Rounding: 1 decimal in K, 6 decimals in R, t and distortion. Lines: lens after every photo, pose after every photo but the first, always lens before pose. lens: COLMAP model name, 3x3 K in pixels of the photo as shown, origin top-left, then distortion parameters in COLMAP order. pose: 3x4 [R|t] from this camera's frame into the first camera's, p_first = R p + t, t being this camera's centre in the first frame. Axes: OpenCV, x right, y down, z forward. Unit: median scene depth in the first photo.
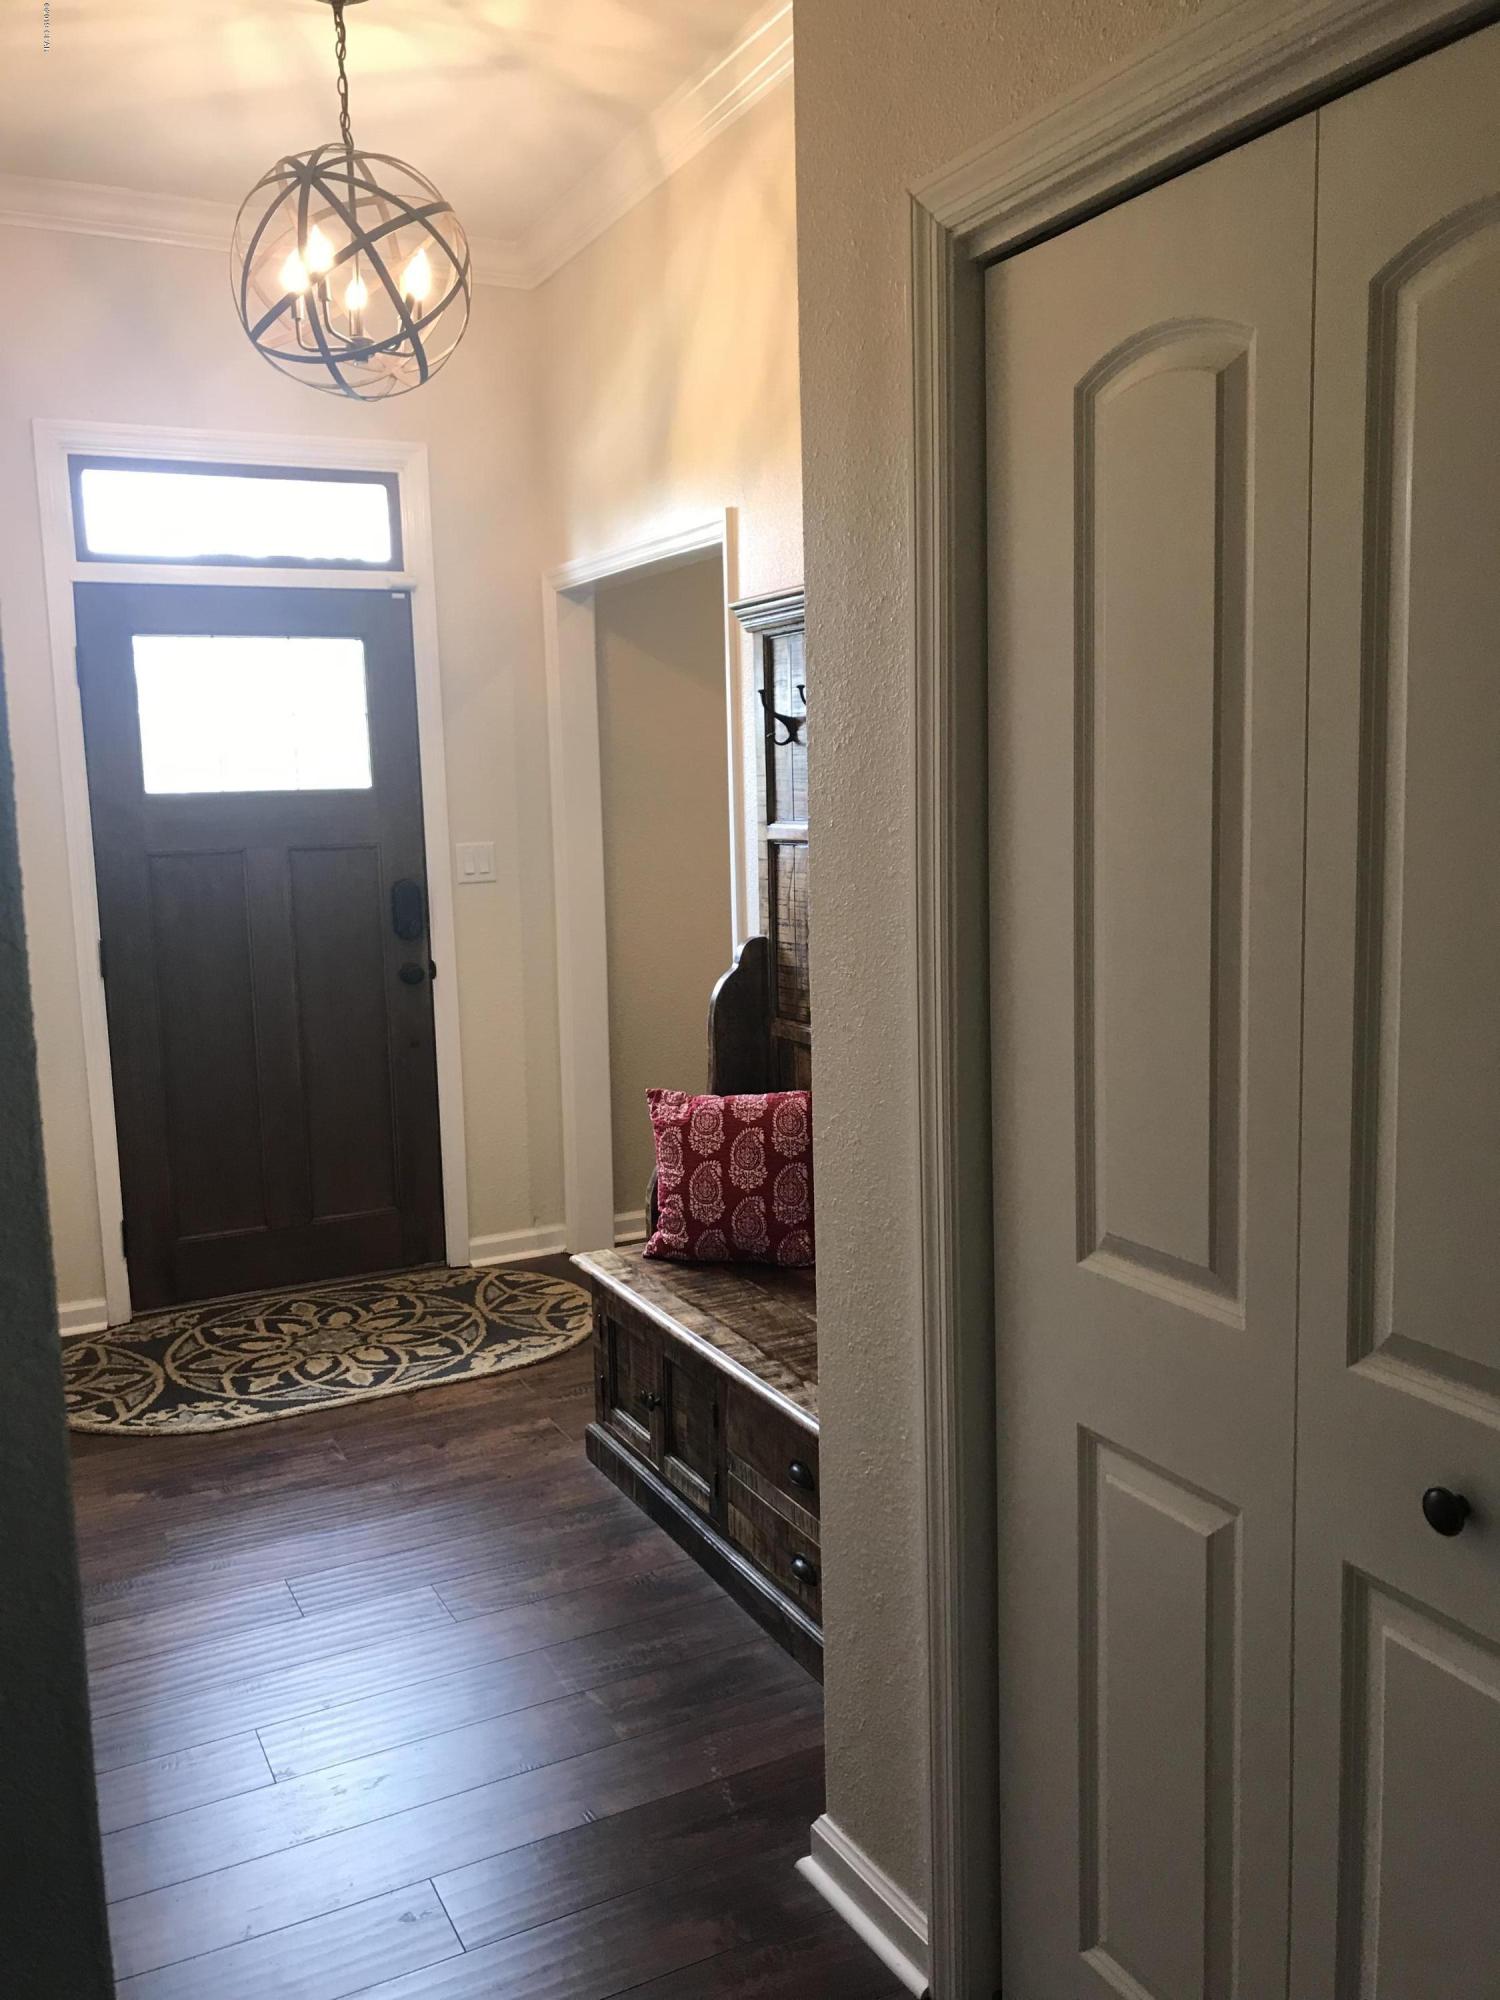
lens RADIAL K [[1610.3, 0, 757.6], [0, 1610.3, 888.9], [0, 0, 1]] dist [0.039979, -0.194091]
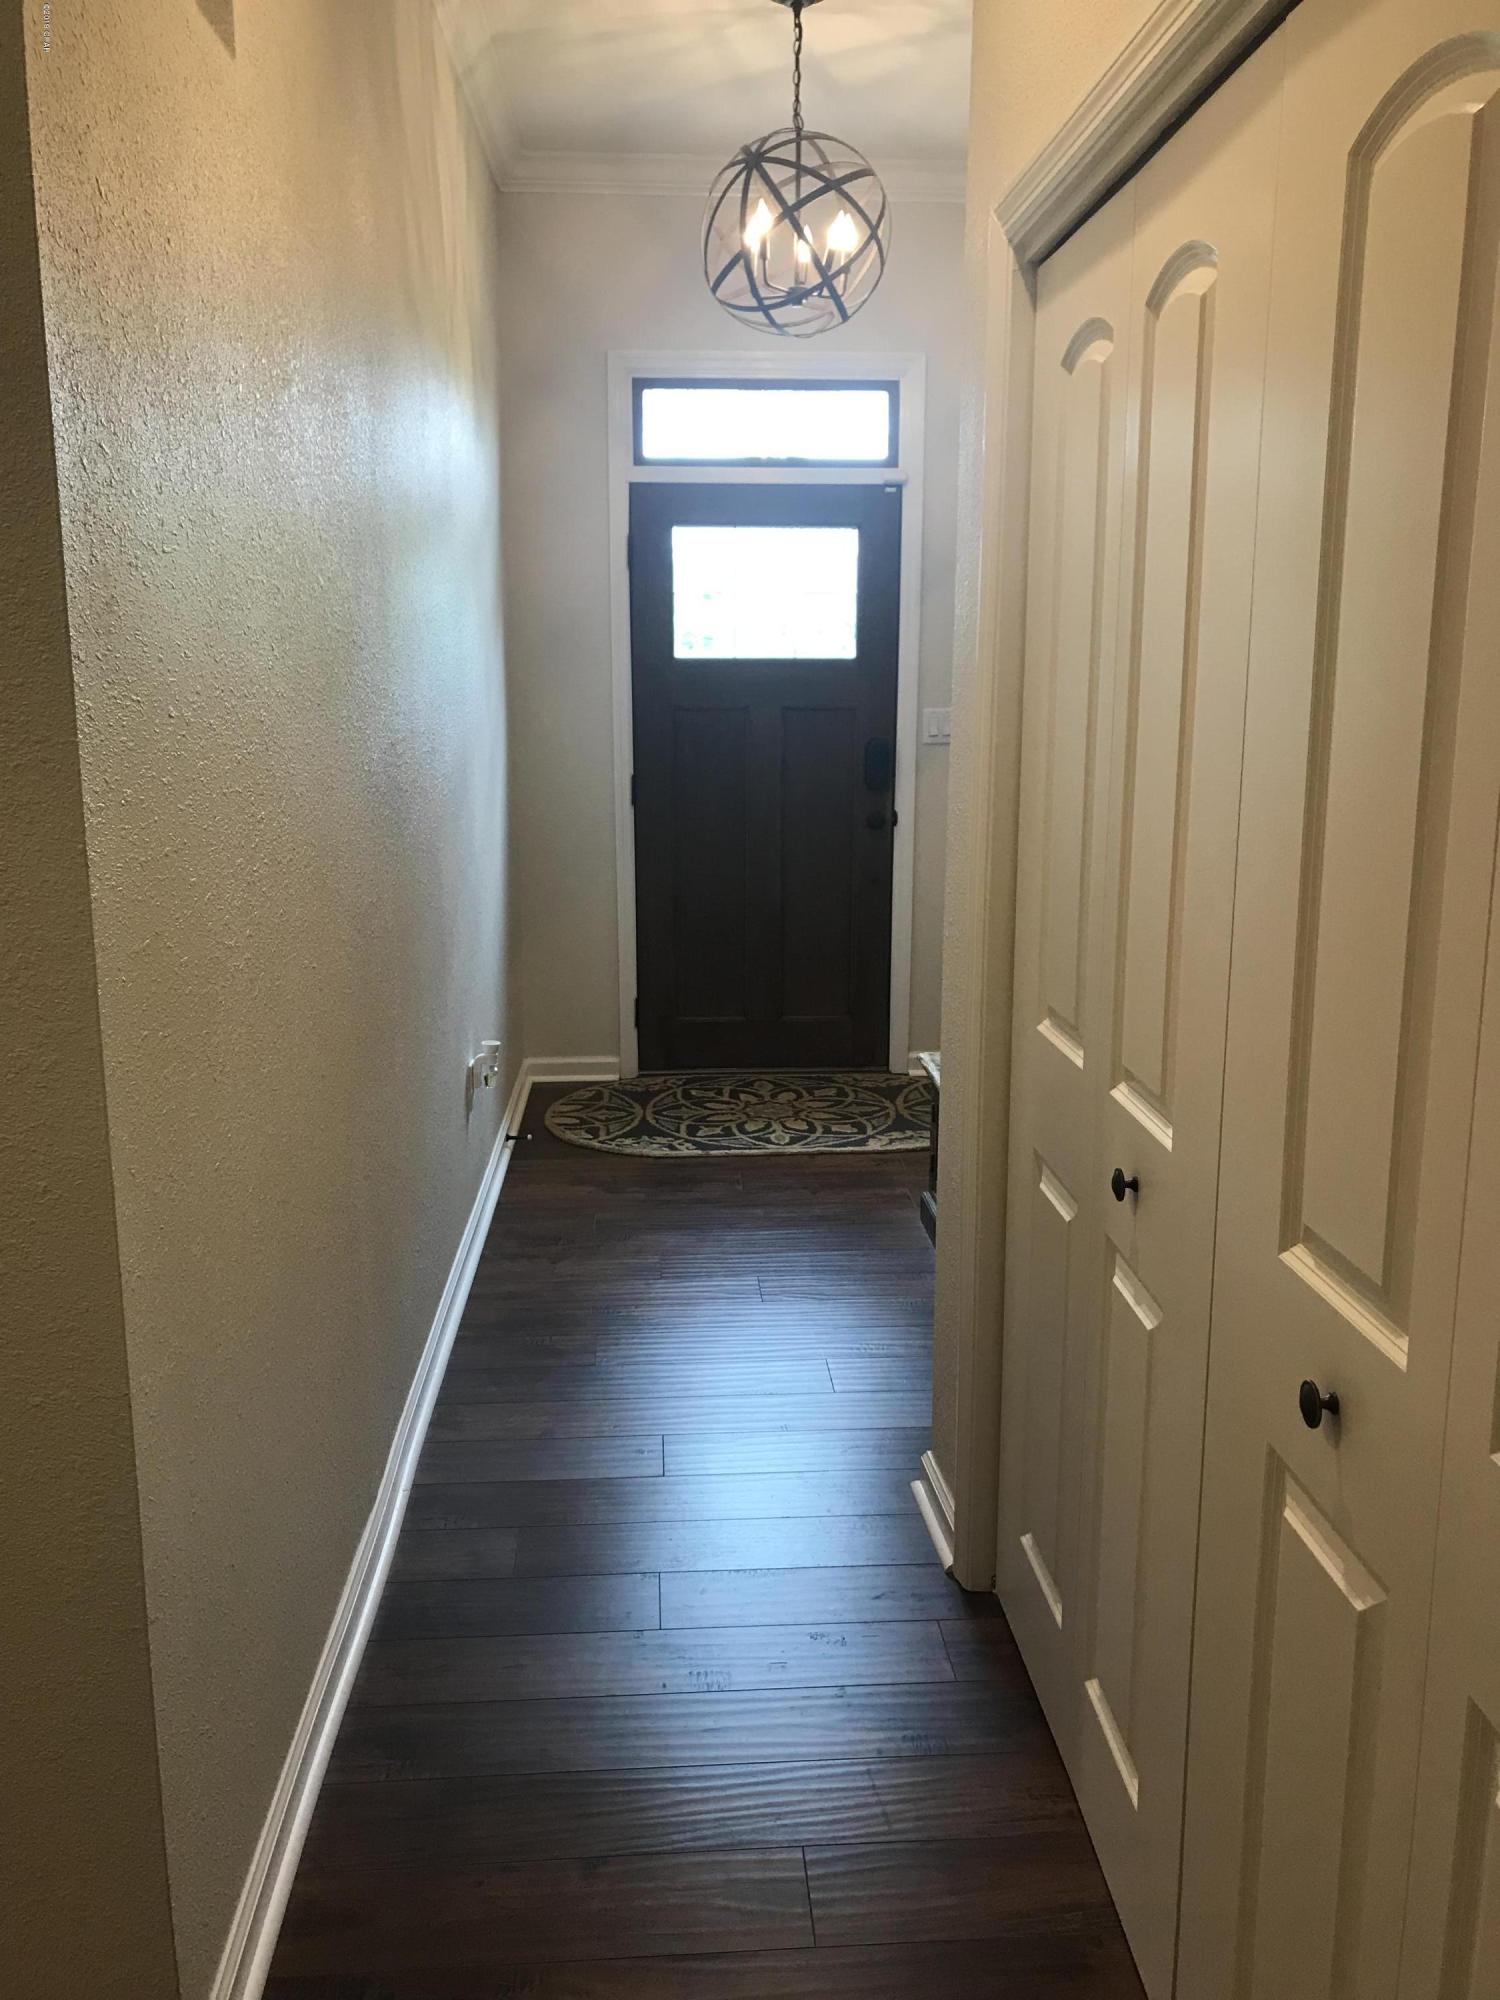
lens RADIAL K [[1632.9, 0, 750.0], [0, 1632.9, 1000.0], [0, 0, 1]] dist [-0.143245, -0.003860]
pose [[0.907774, 0.114656, -0.403486, 0.224881], [-0.055292, 0.986232, 0.155853, 0.002871], [0.415800, -0.119170, 0.901615, -0.129548]]
